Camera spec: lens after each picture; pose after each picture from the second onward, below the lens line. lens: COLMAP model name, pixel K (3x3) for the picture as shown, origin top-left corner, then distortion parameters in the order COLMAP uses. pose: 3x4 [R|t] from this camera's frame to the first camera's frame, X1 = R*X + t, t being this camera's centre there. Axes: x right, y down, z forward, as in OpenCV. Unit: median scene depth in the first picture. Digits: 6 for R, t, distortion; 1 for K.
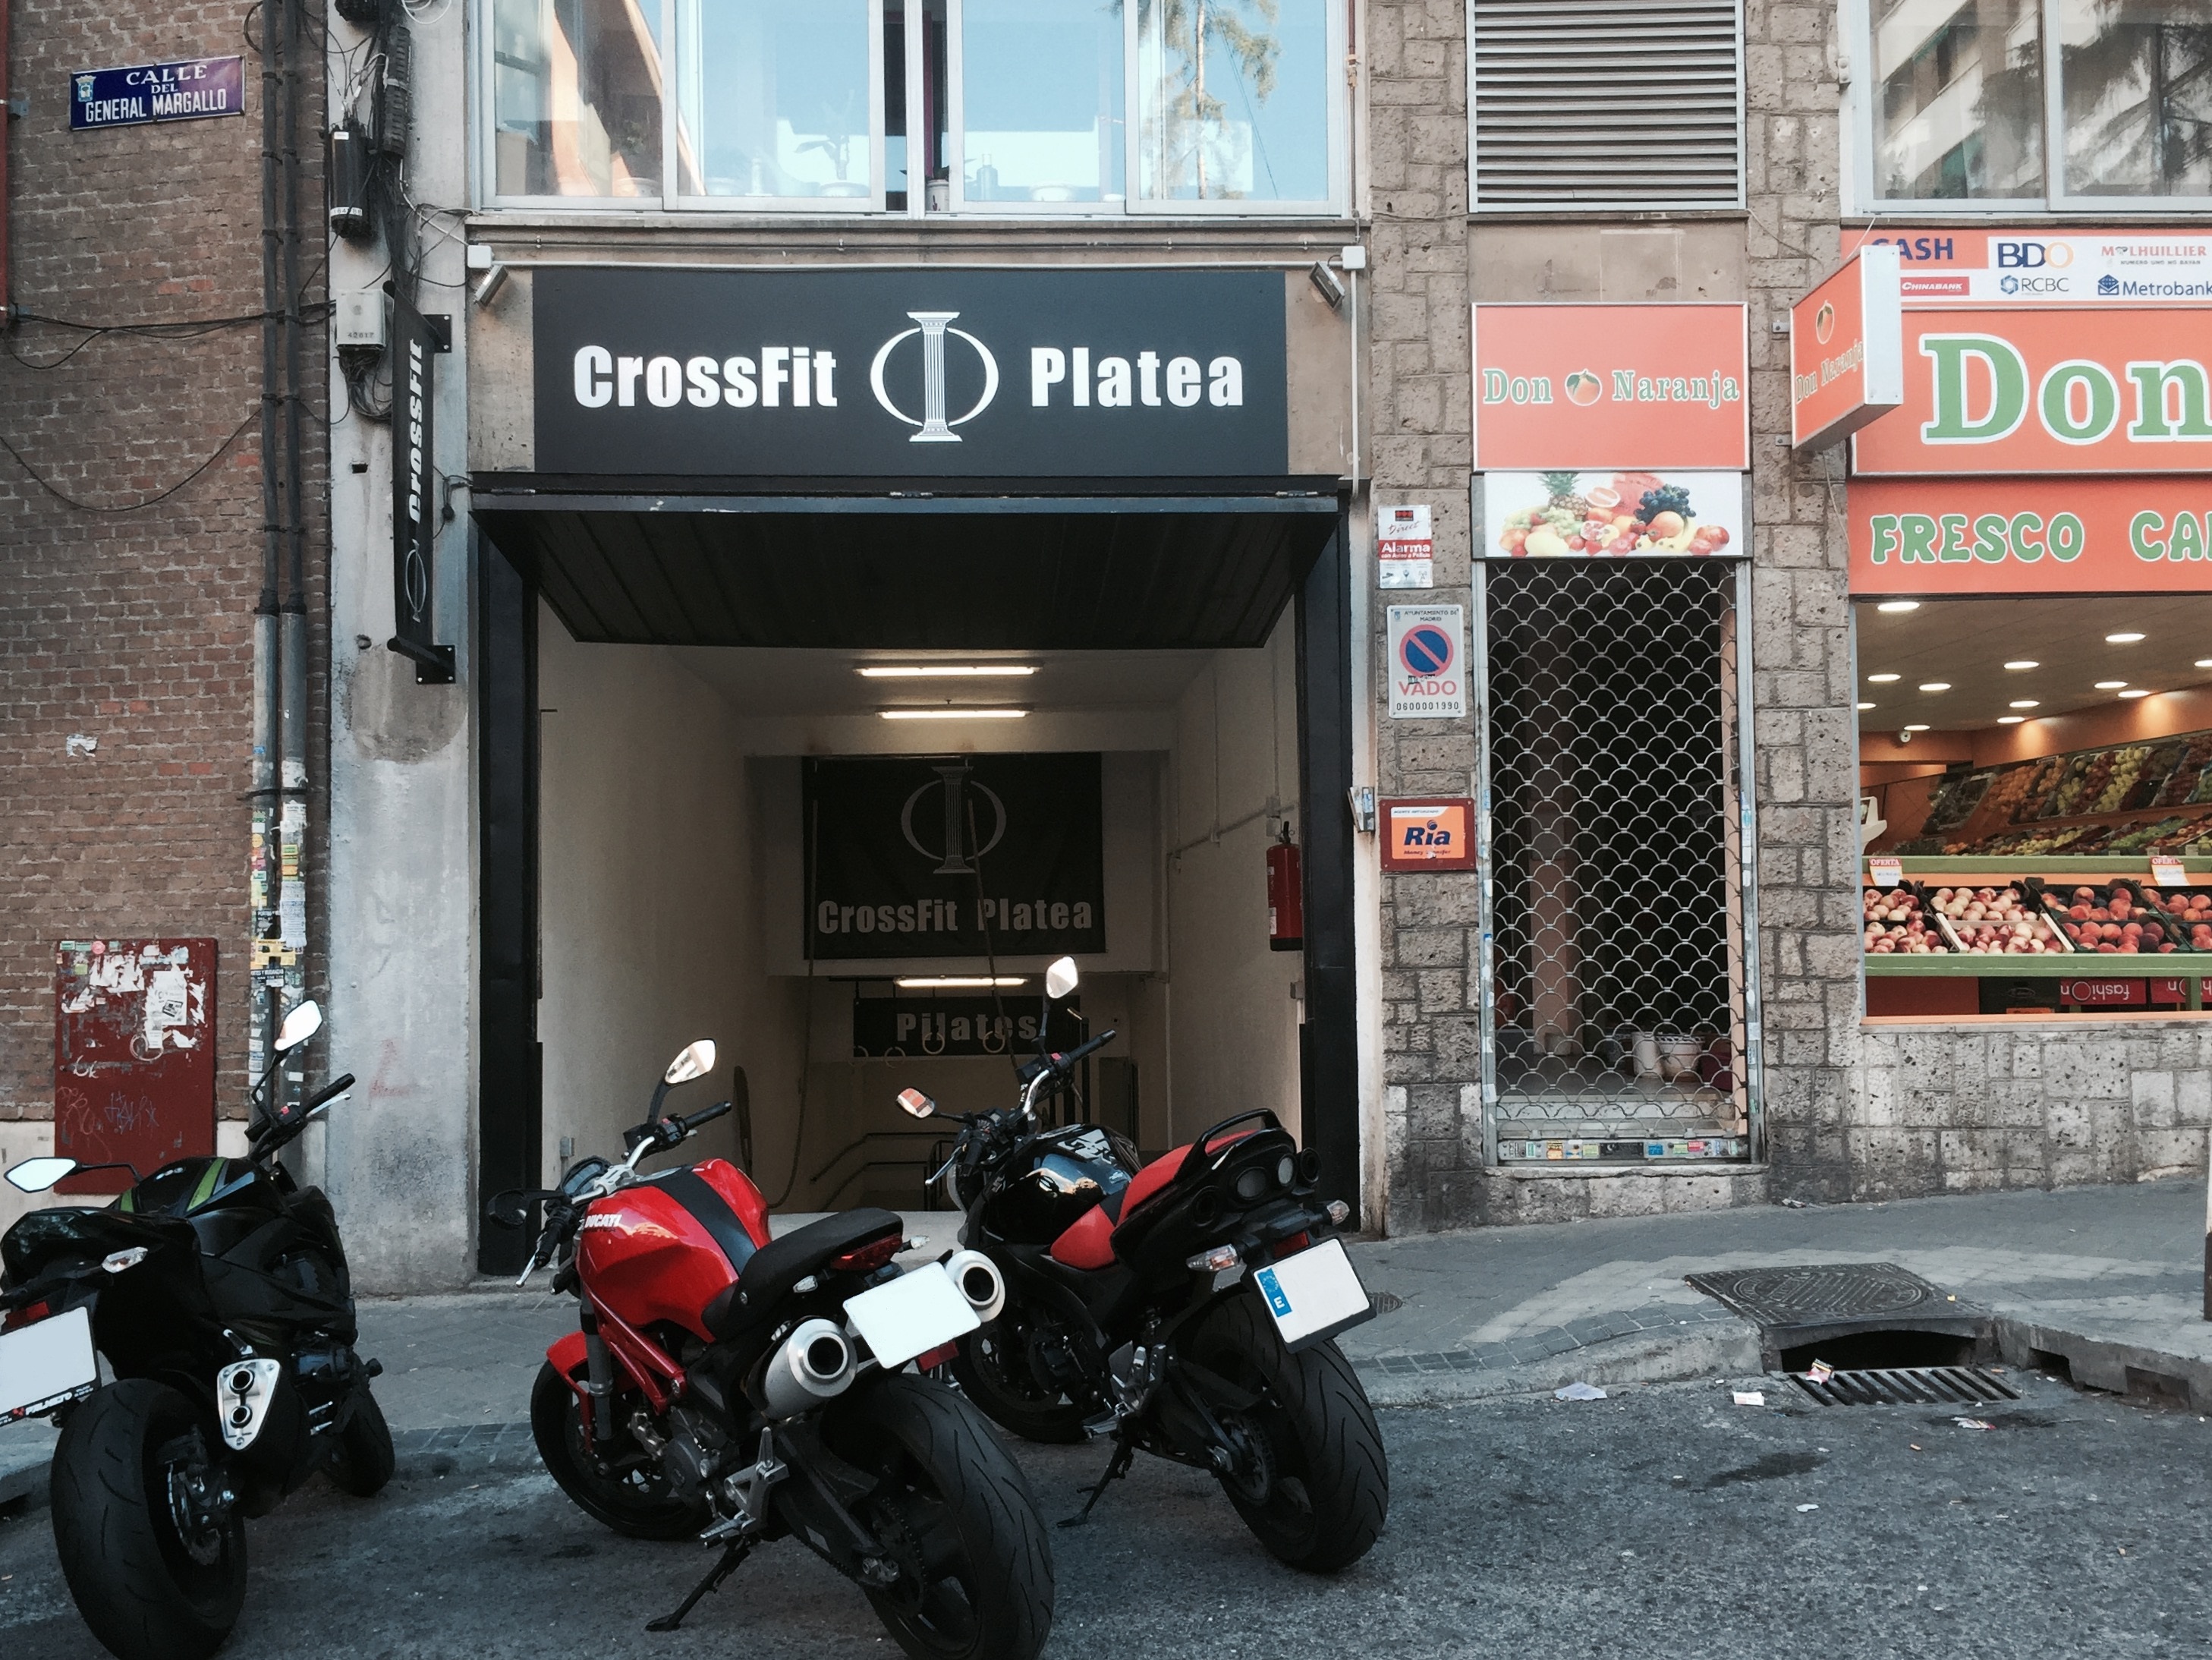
lens RADIAL K [[1880.2, 0, 1084.2], [0, 1880.2, 837.7], [0, 0, 1]] dist [0.031154, -0.025076]
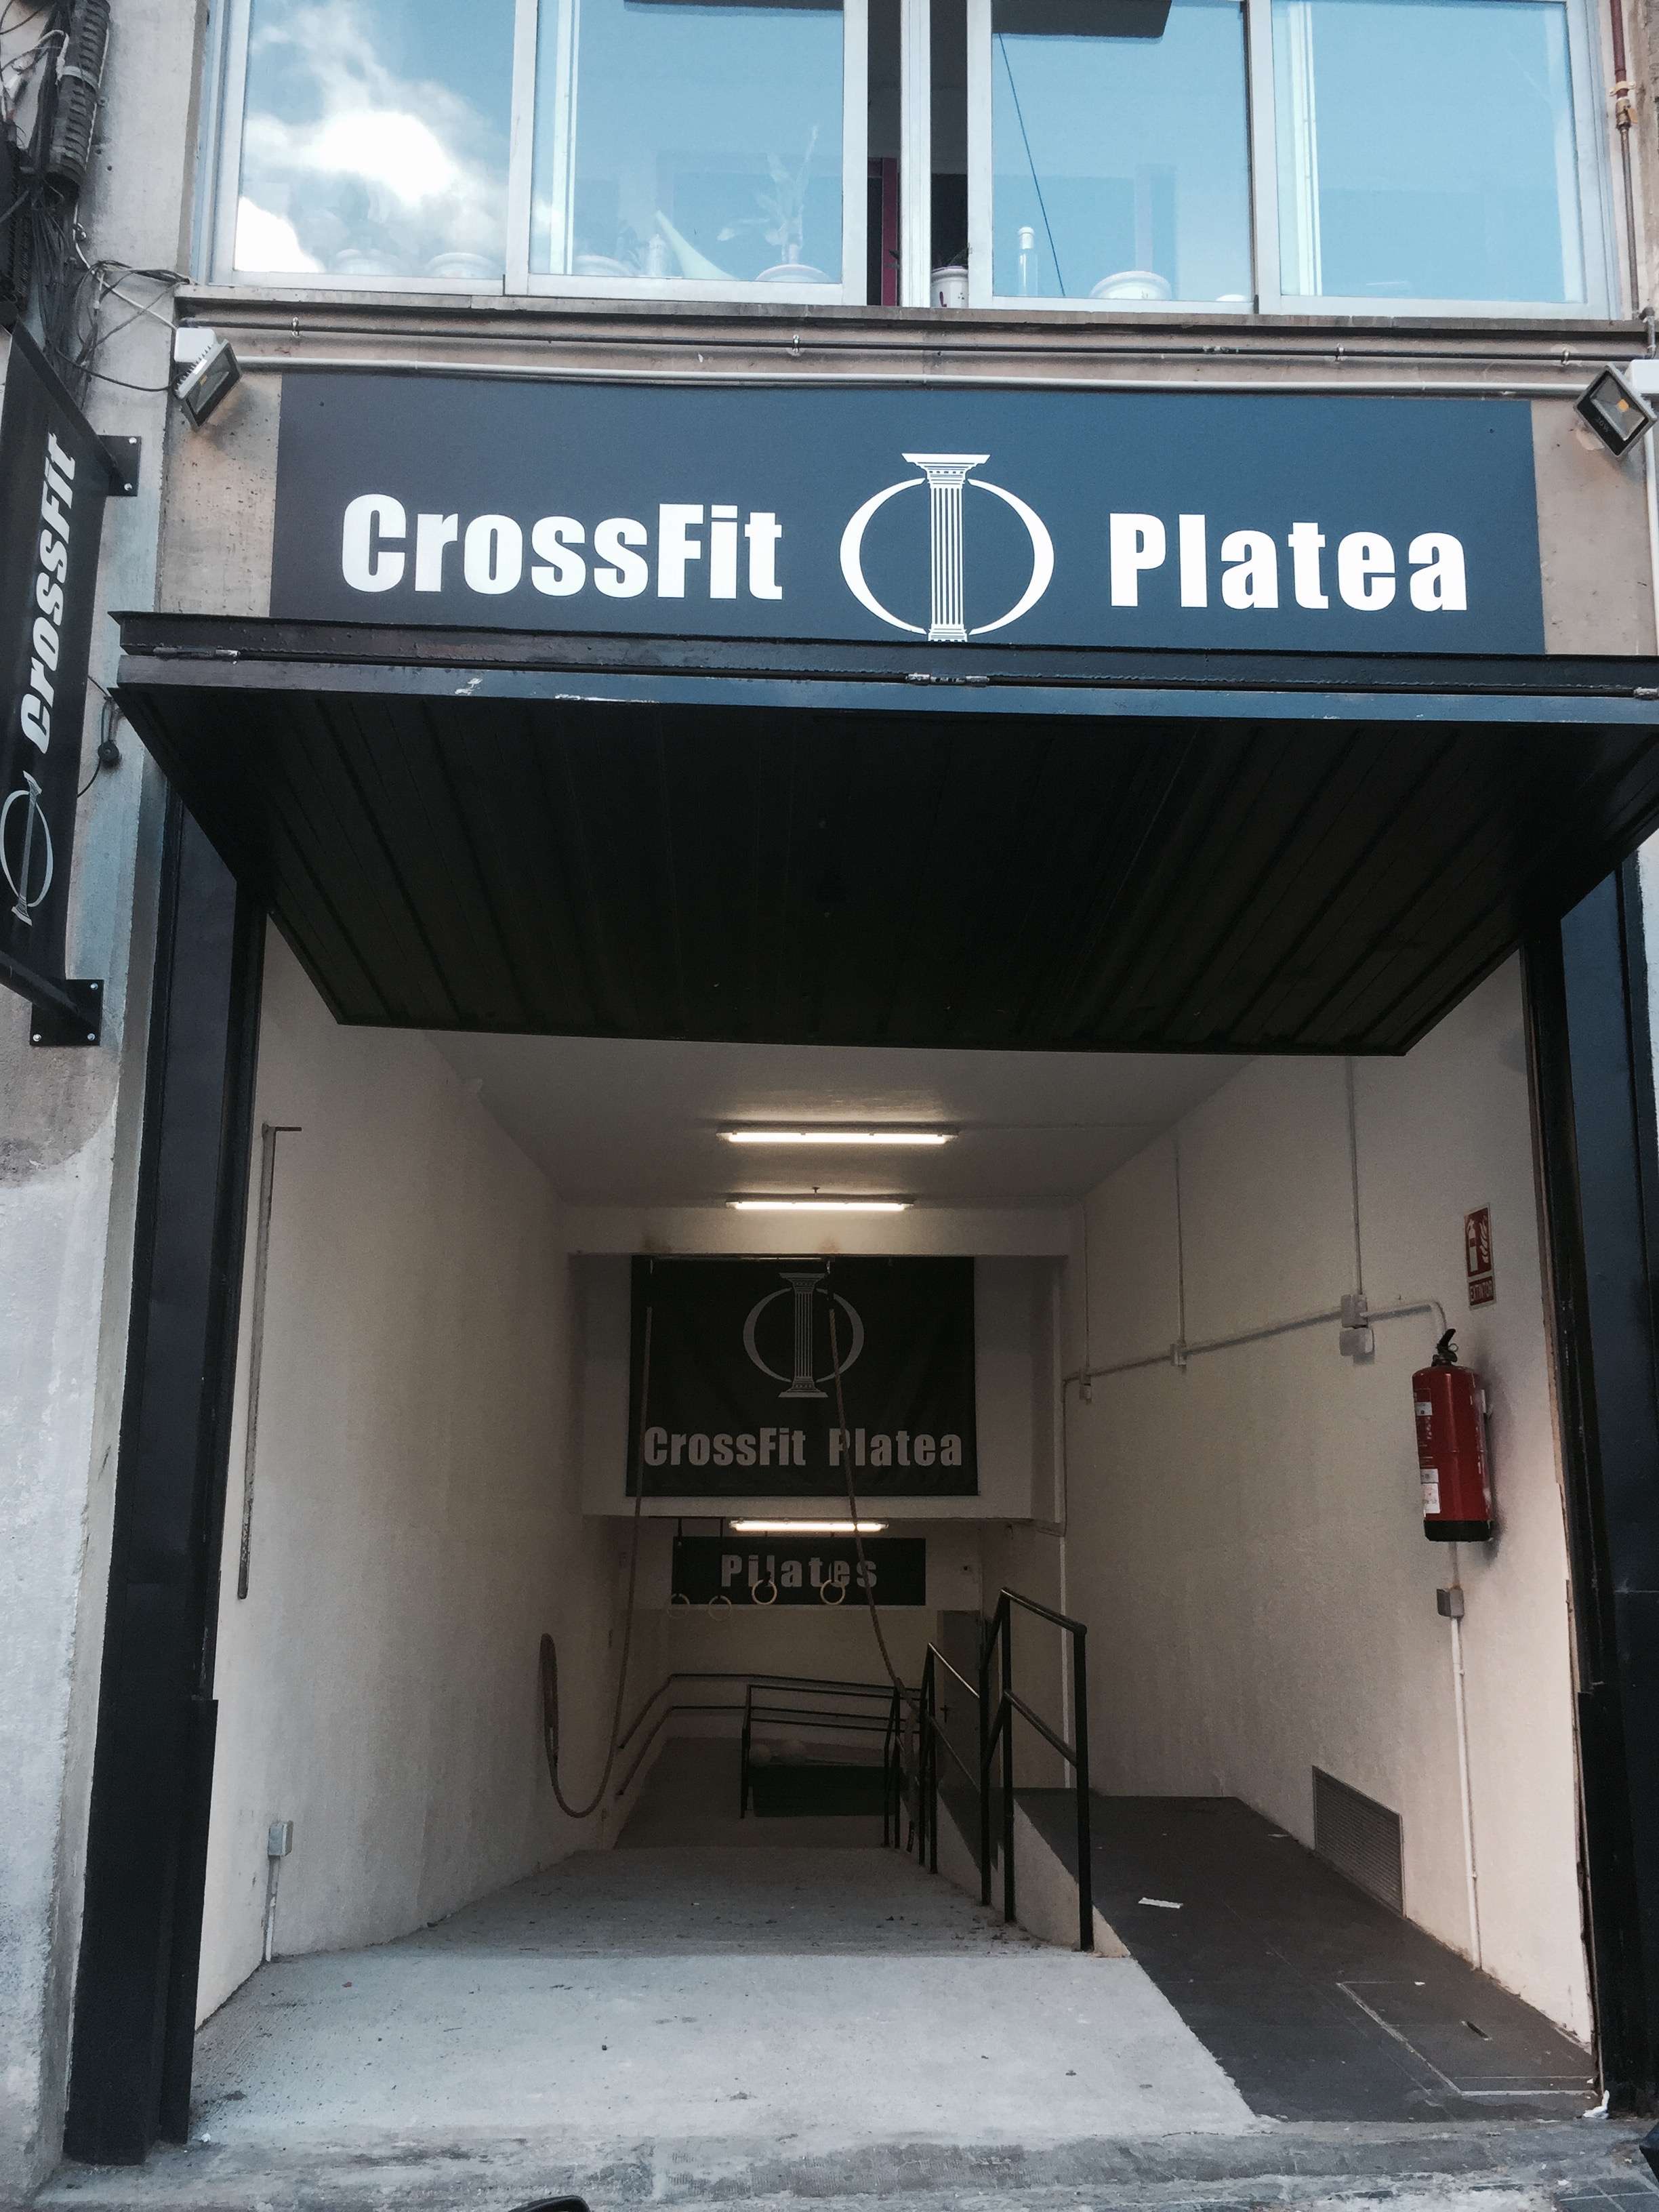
lens RADIAL K [[1880.0, 0, 853.4], [0, 1880.0, 1110.0], [0, 0, 1]] dist [0.031154, -0.025076]
pose [[0.999573, 0.016264, -0.024262, -0.091654], [-0.019338, 0.991010, -0.132380, 0.007081], [0.021890, 0.132793, 0.990902, 0.434737]]
